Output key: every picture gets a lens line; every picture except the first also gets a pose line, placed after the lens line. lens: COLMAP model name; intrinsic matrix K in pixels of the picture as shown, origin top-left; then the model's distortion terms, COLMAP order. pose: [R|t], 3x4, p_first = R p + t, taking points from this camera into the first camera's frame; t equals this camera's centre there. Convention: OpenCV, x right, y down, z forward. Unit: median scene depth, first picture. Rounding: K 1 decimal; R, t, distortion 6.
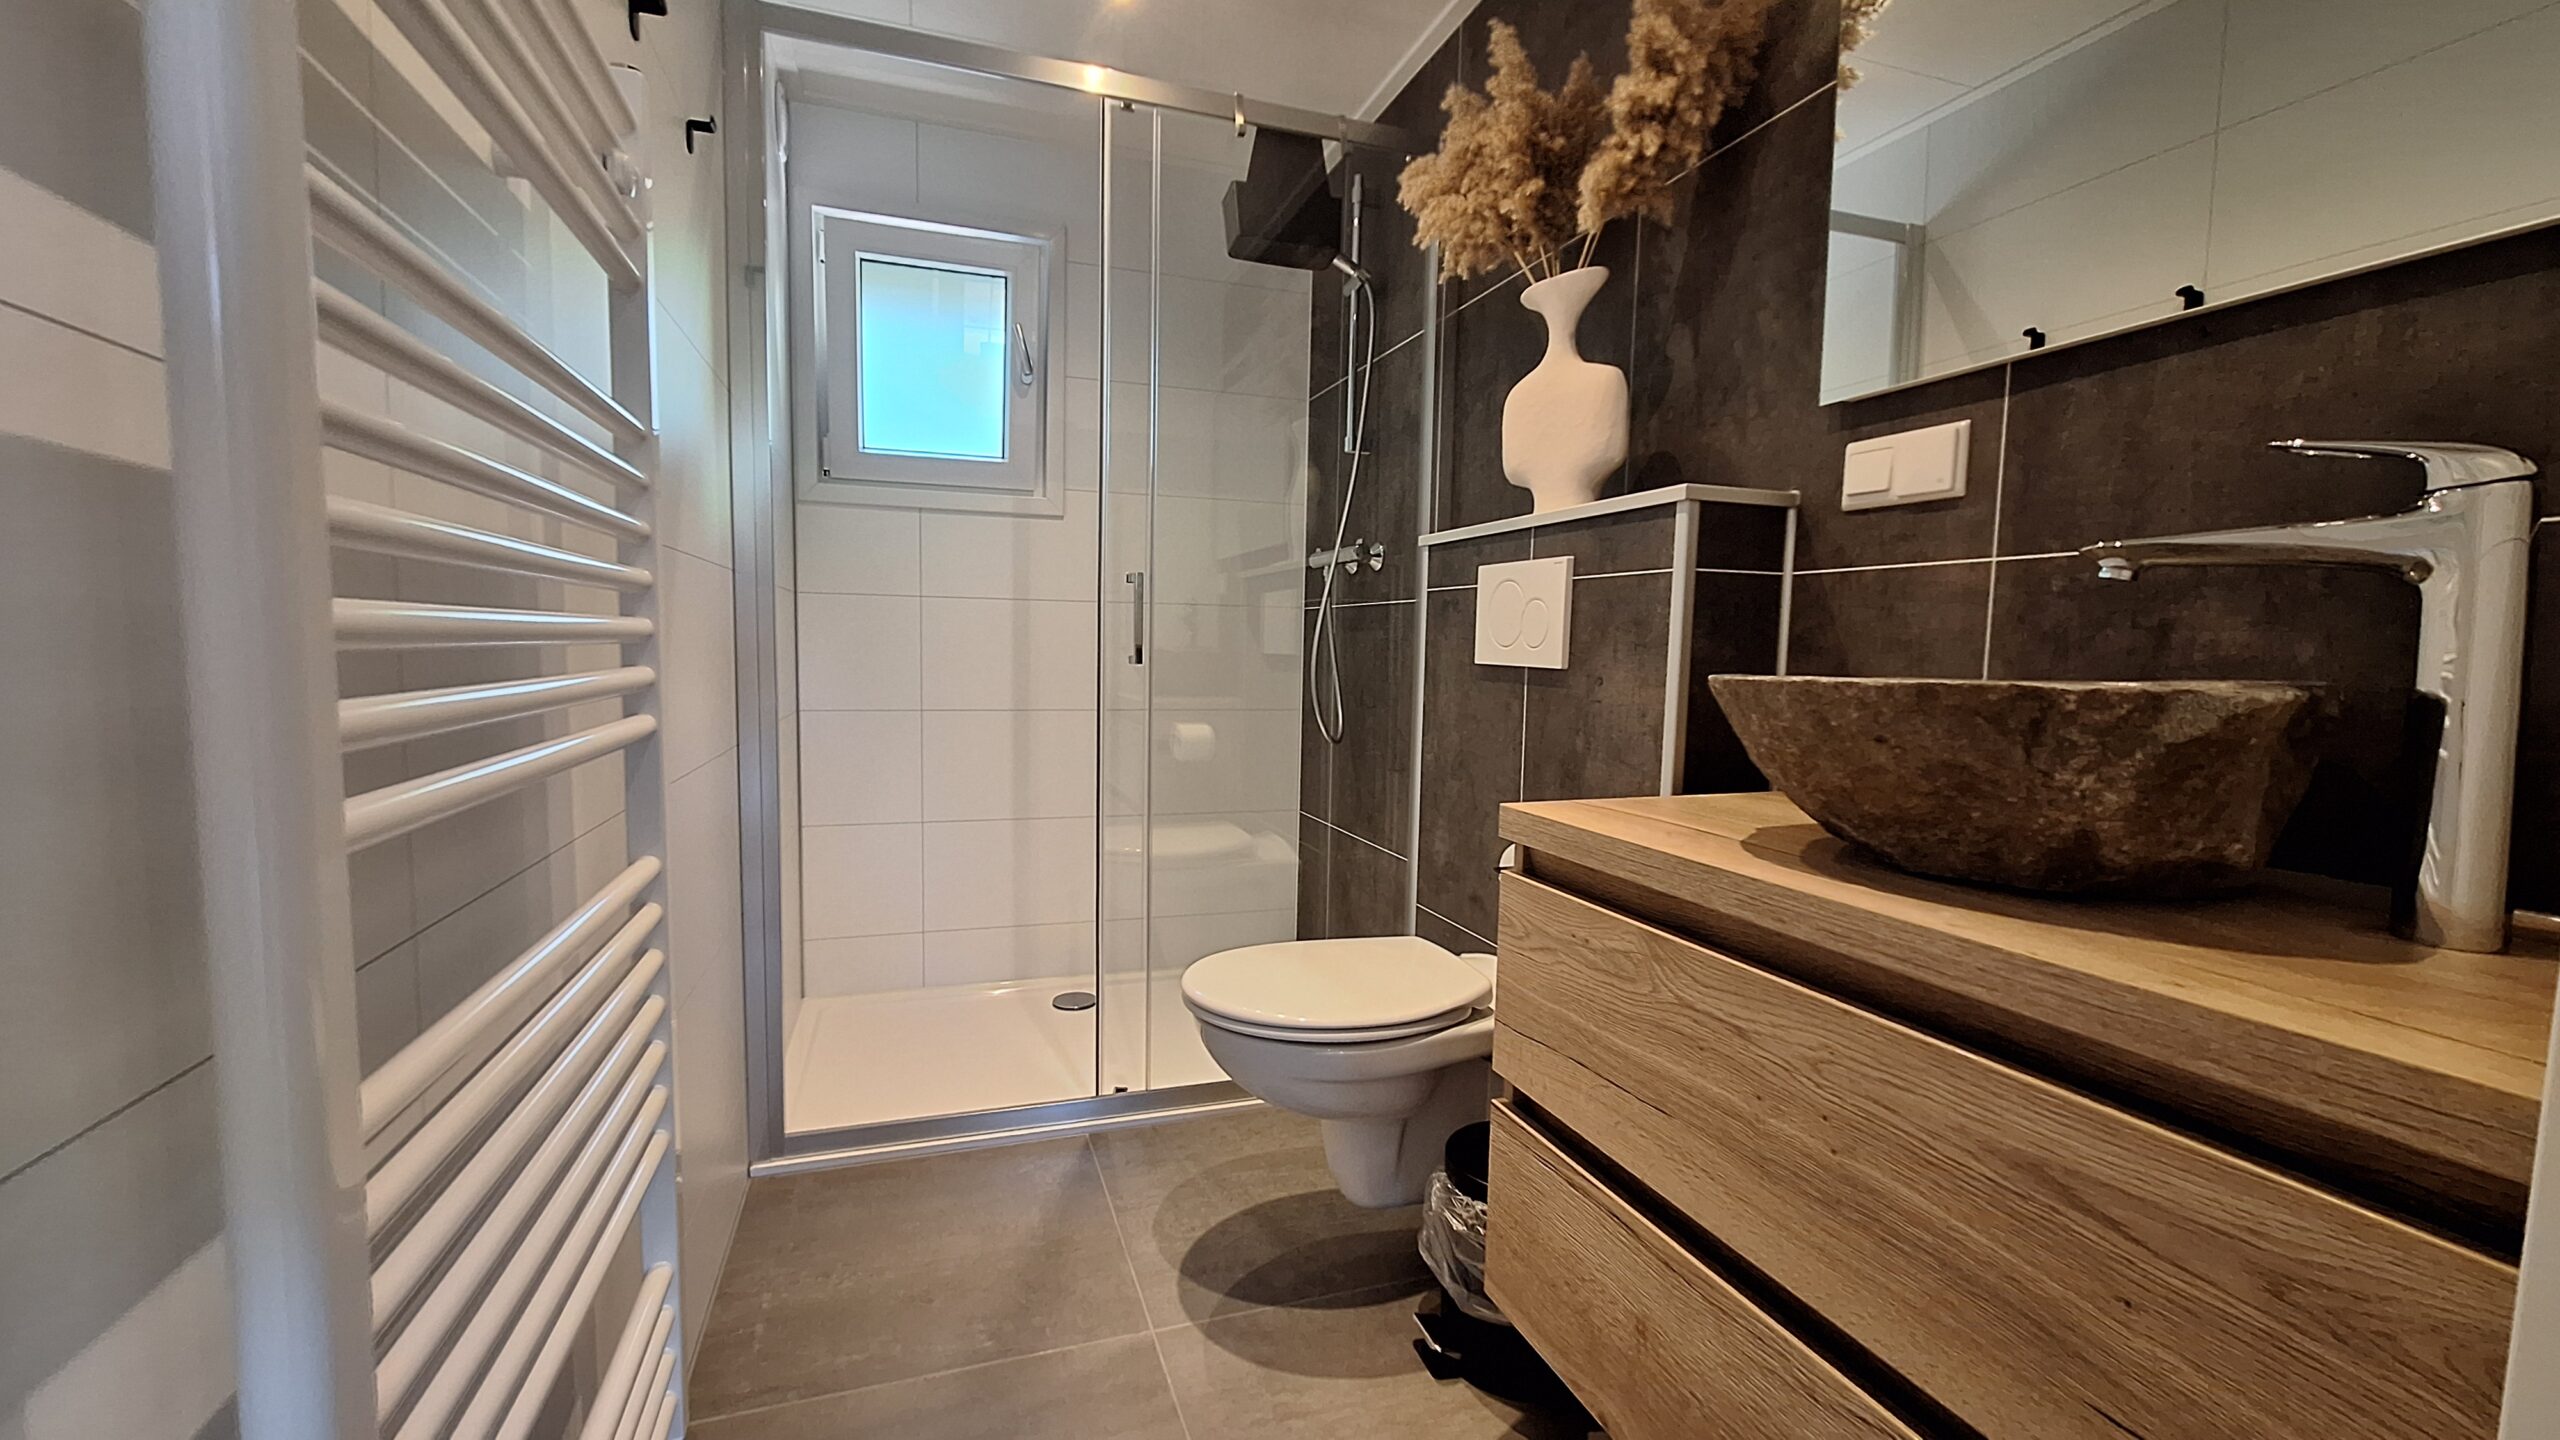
lens RADIAL K [[1012.9, 0, 1262.7], [0, 1012.9, 728.4], [0, 0, 1]] dist [-0.004306, -0.000022]
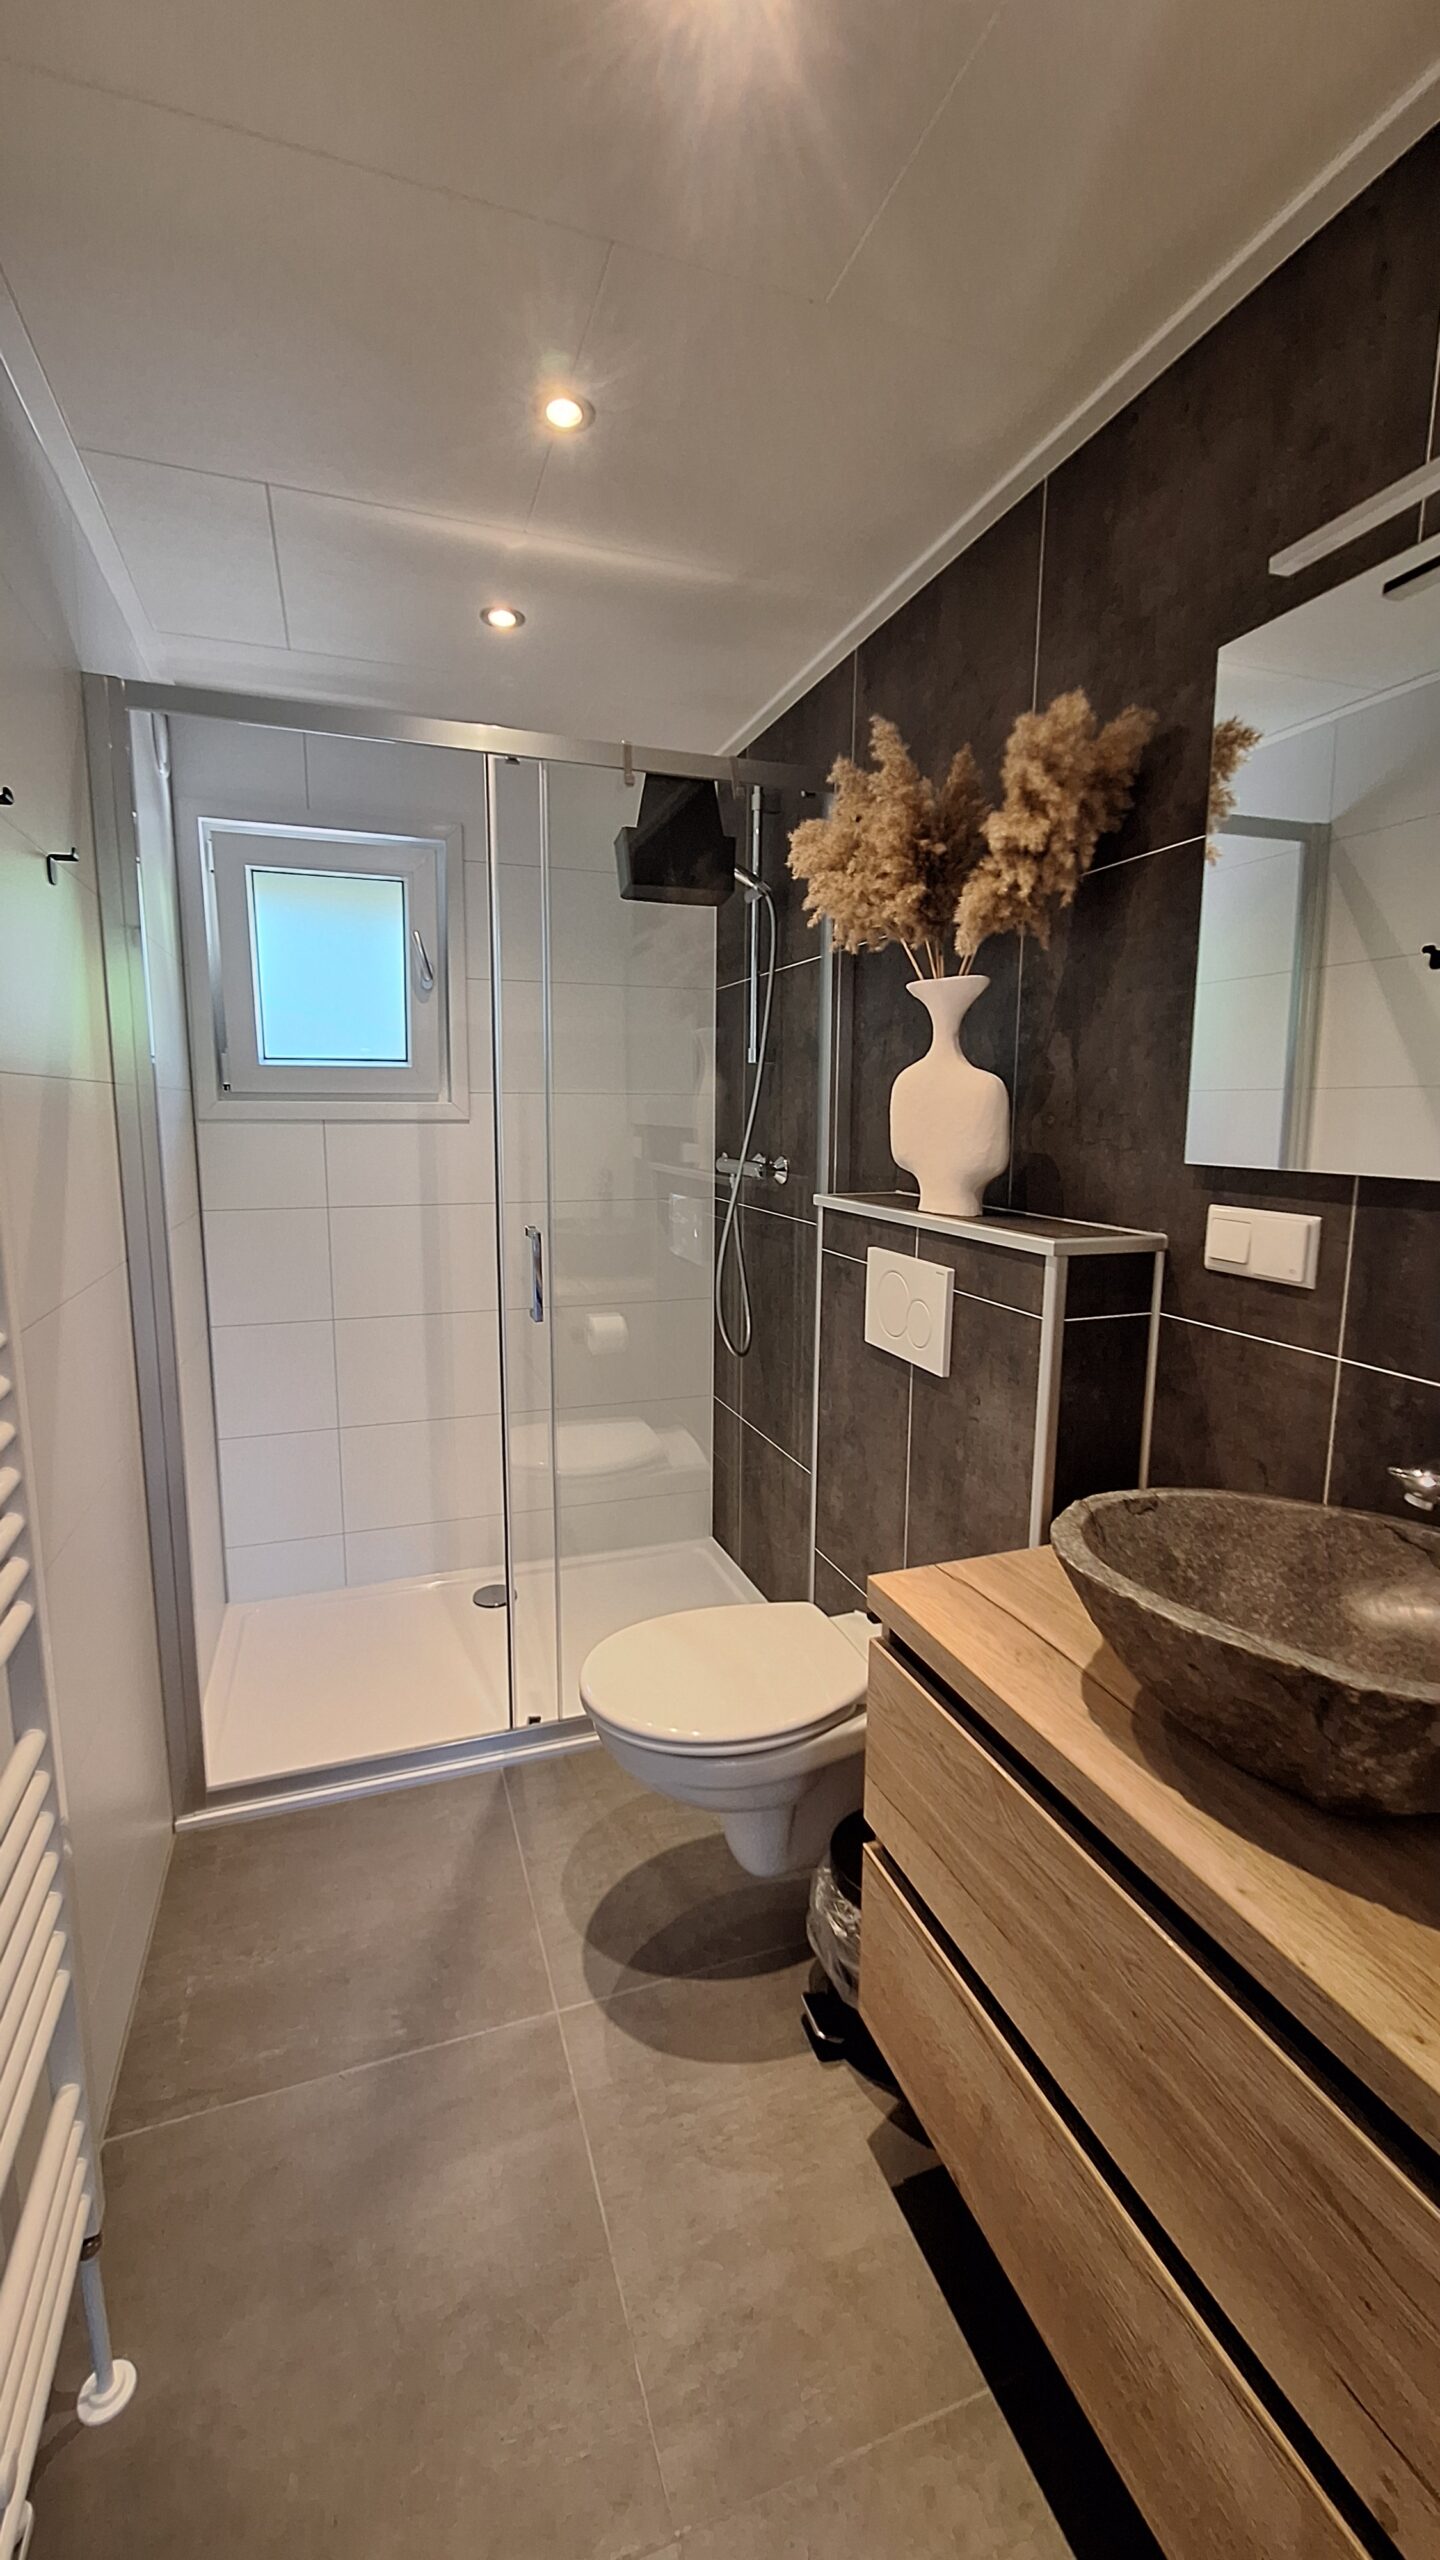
lens RADIAL K [[1012.9, 0, 715.4], [0, 1012.9, 1252.7], [0, 0, 1]] dist [-0.004306, -0.000022]
pose [[0.999763, -0.015979, 0.014817, 0.050540], [0.015030, 0.997959, 0.062062, -0.242556], [-0.015779, -0.061825, 0.997962, -0.009861]]
